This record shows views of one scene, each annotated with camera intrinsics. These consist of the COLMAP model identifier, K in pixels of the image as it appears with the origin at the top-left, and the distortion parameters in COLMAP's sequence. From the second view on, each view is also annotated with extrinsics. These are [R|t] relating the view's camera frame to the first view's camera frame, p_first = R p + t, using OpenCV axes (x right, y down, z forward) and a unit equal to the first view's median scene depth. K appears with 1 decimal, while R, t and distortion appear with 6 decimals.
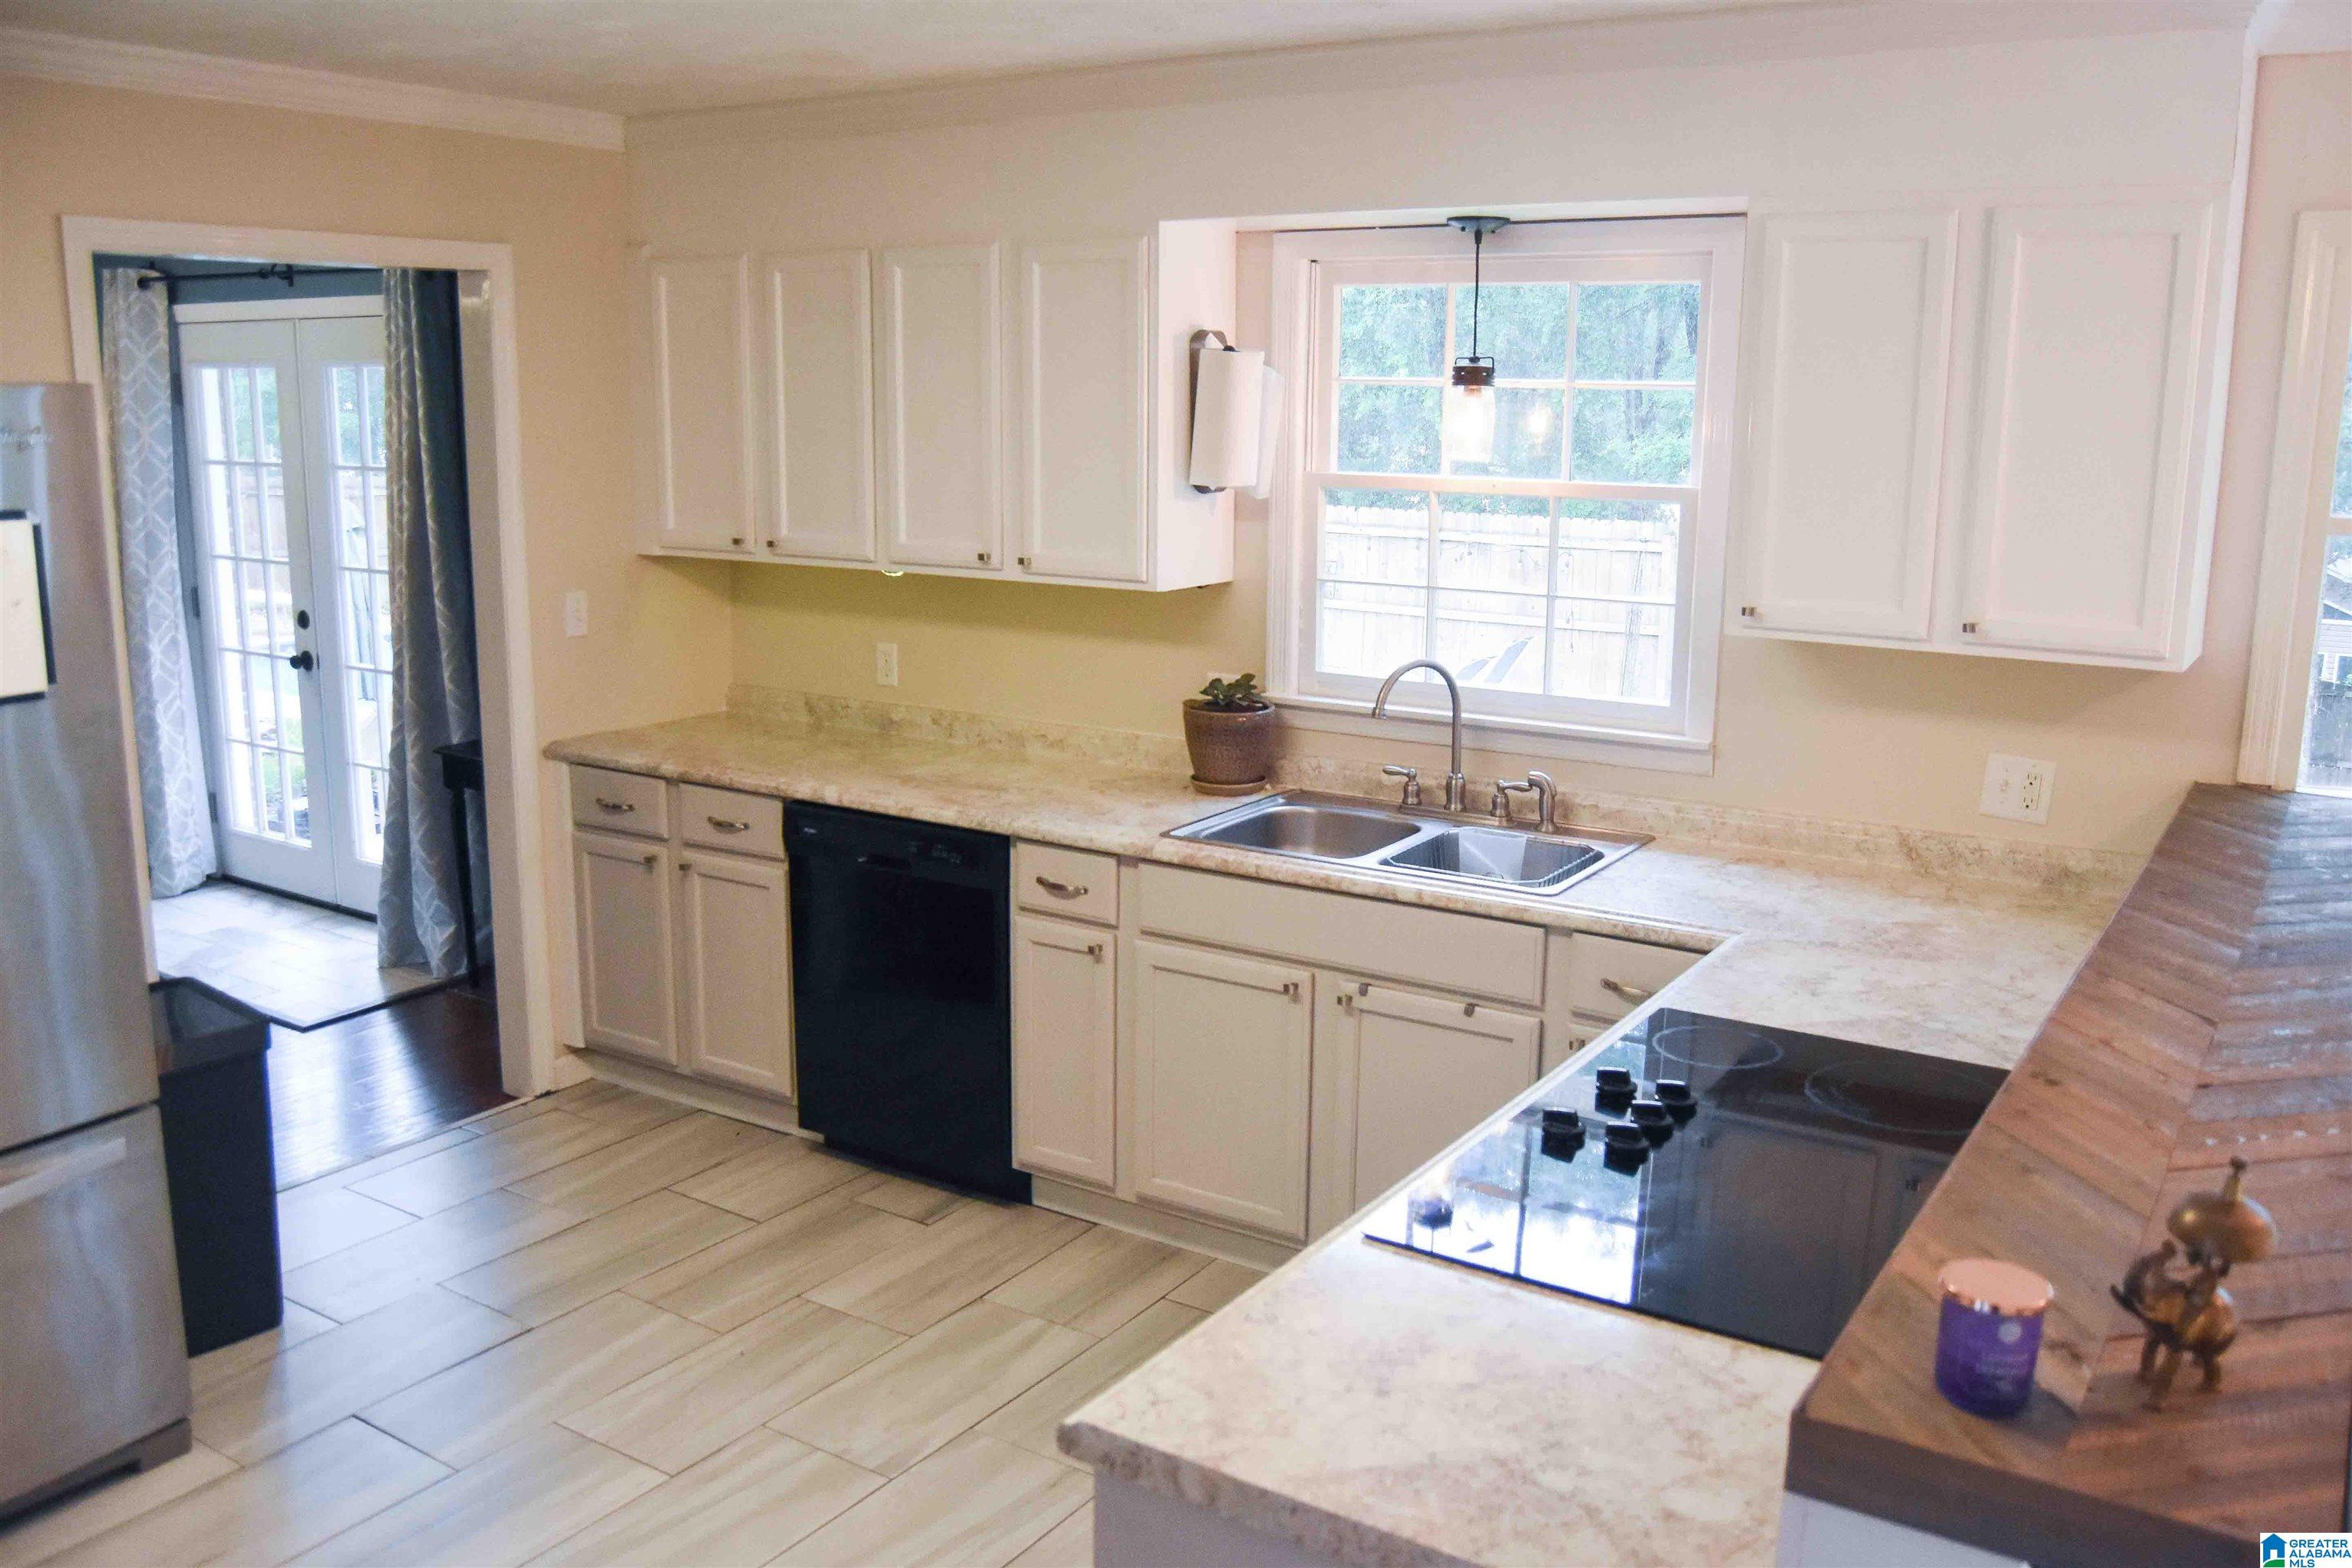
lens RADIAL K [[1931.1, 0, 1176.0], [0, 1931.1, 784.0], [0, 0, 1]] dist [-0.092380, 0.034138]
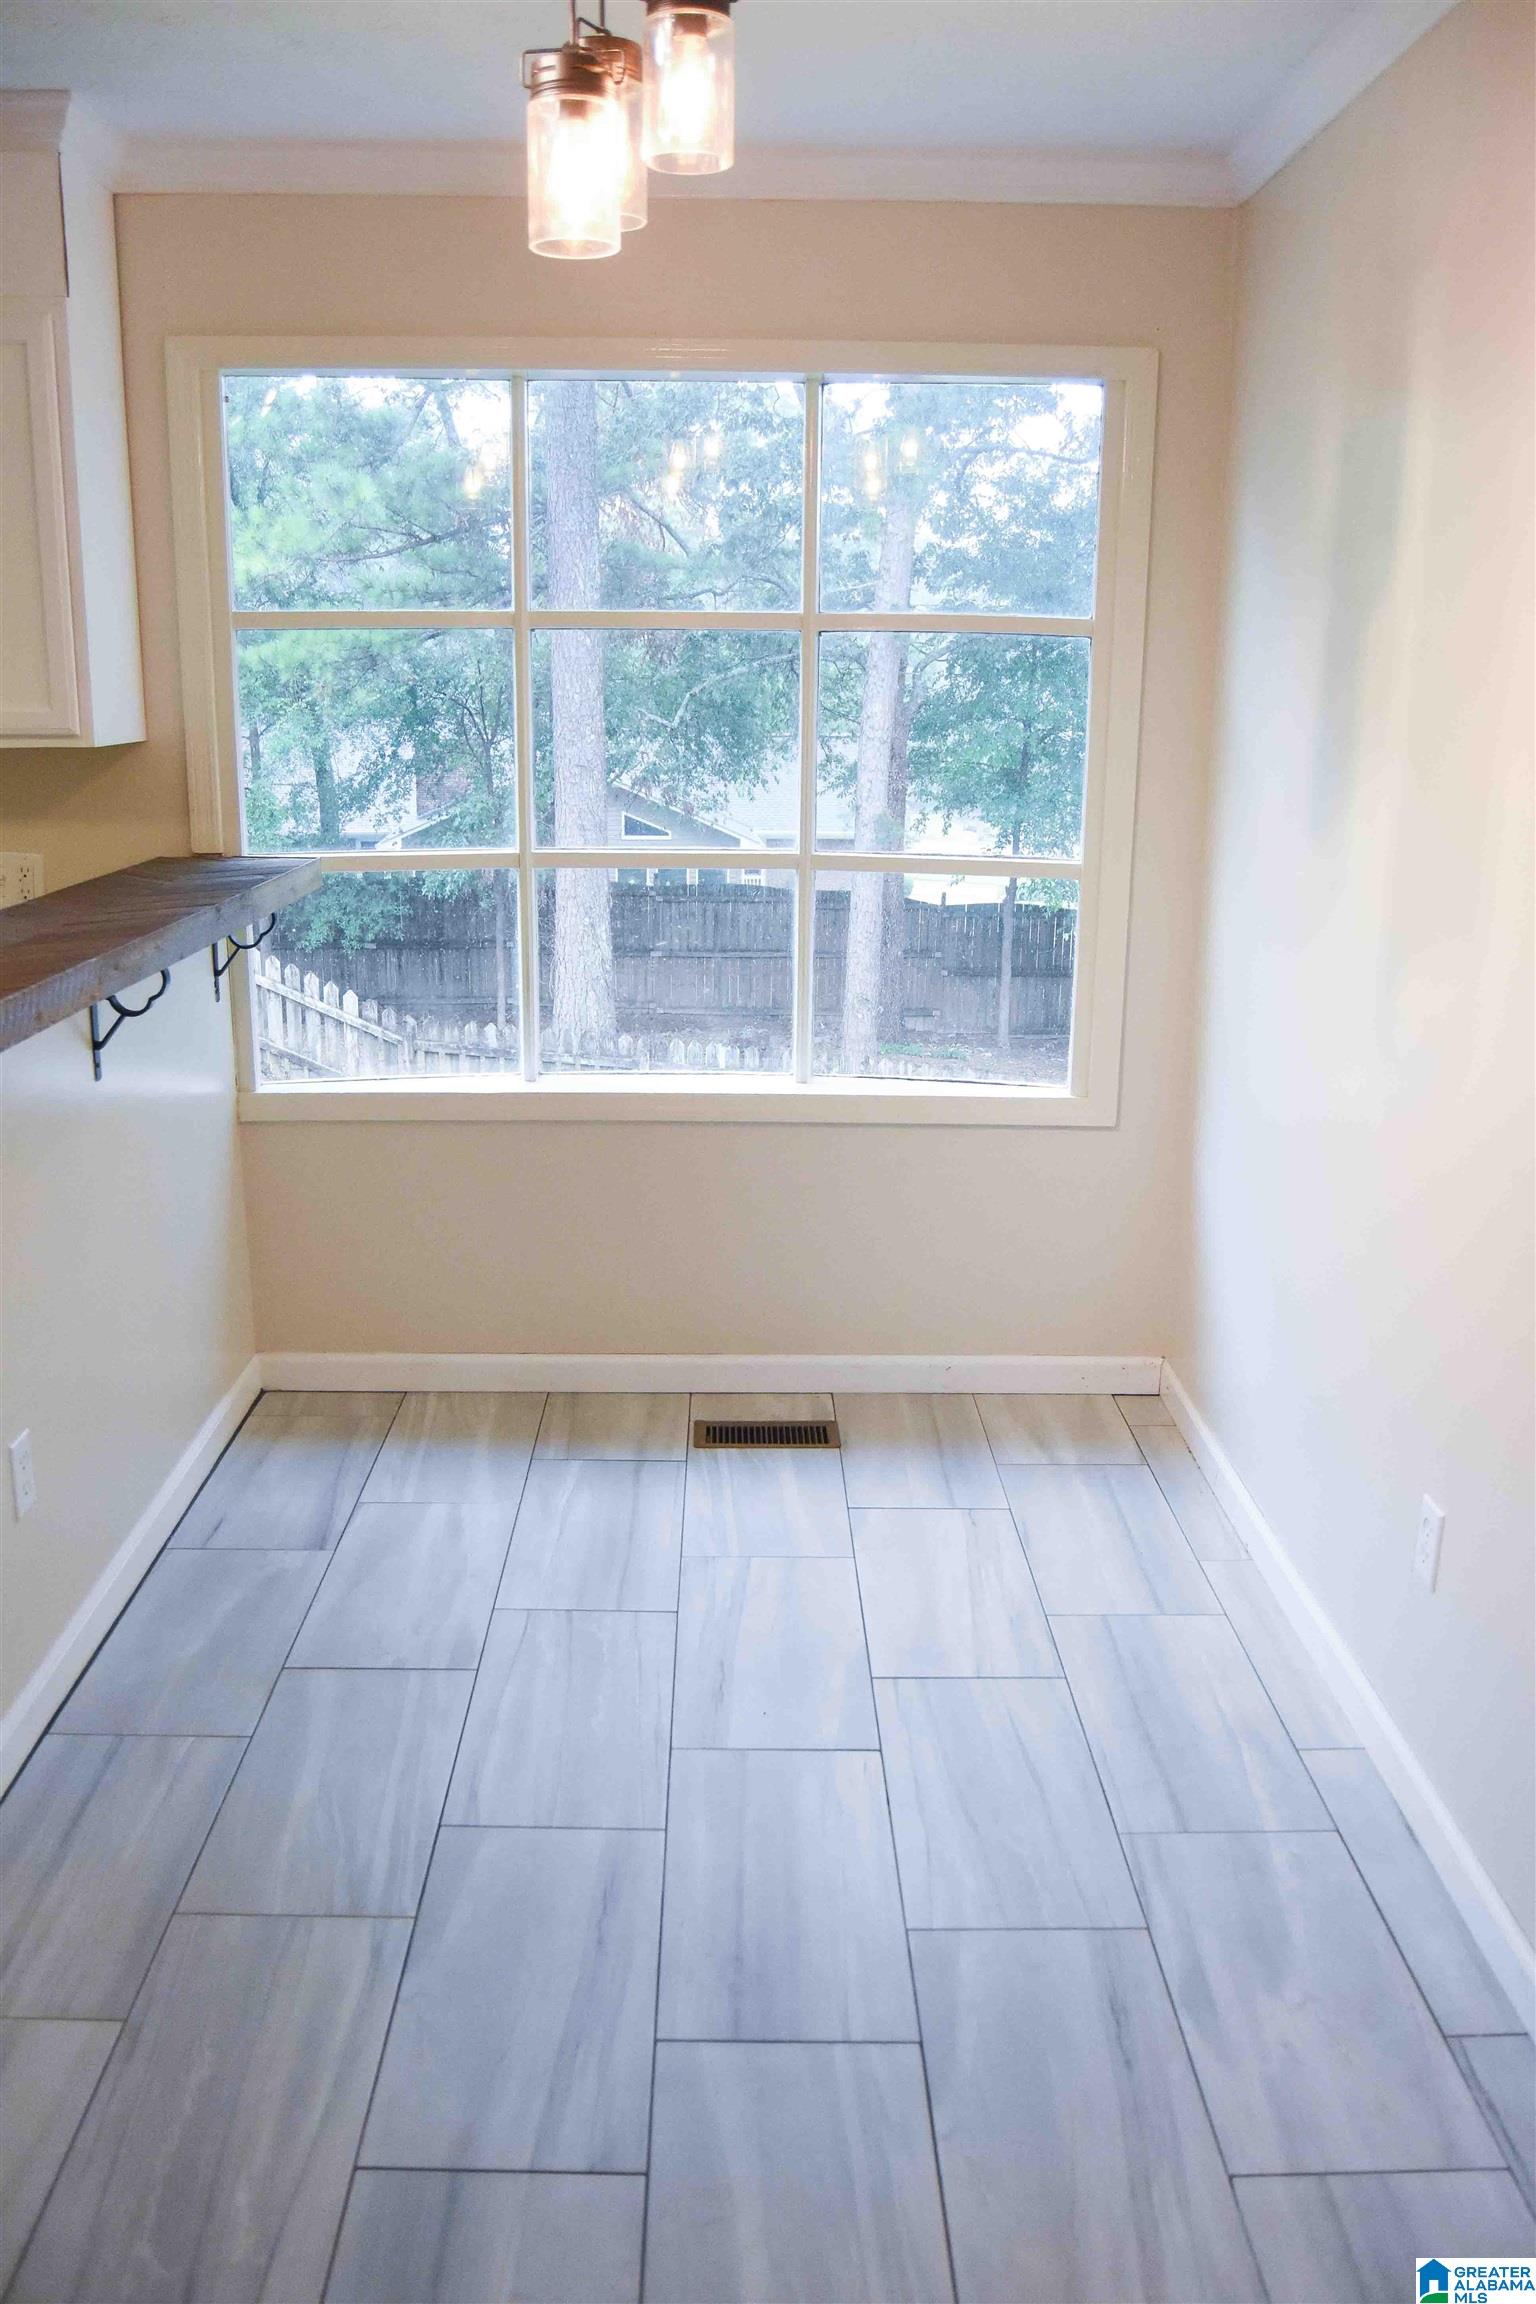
lens RADIAL K [[1871.9, 0, 756.9], [0, 1871.9, 1186.3], [0, 0, 1]] dist [-0.100913, 0.050686]
pose [[0.828418, -0.150717, 0.539451, 0.165341], [0.110542, 0.988167, 0.106327, 0.090272], [-0.549094, -0.028452, 0.835276, -0.097331]]
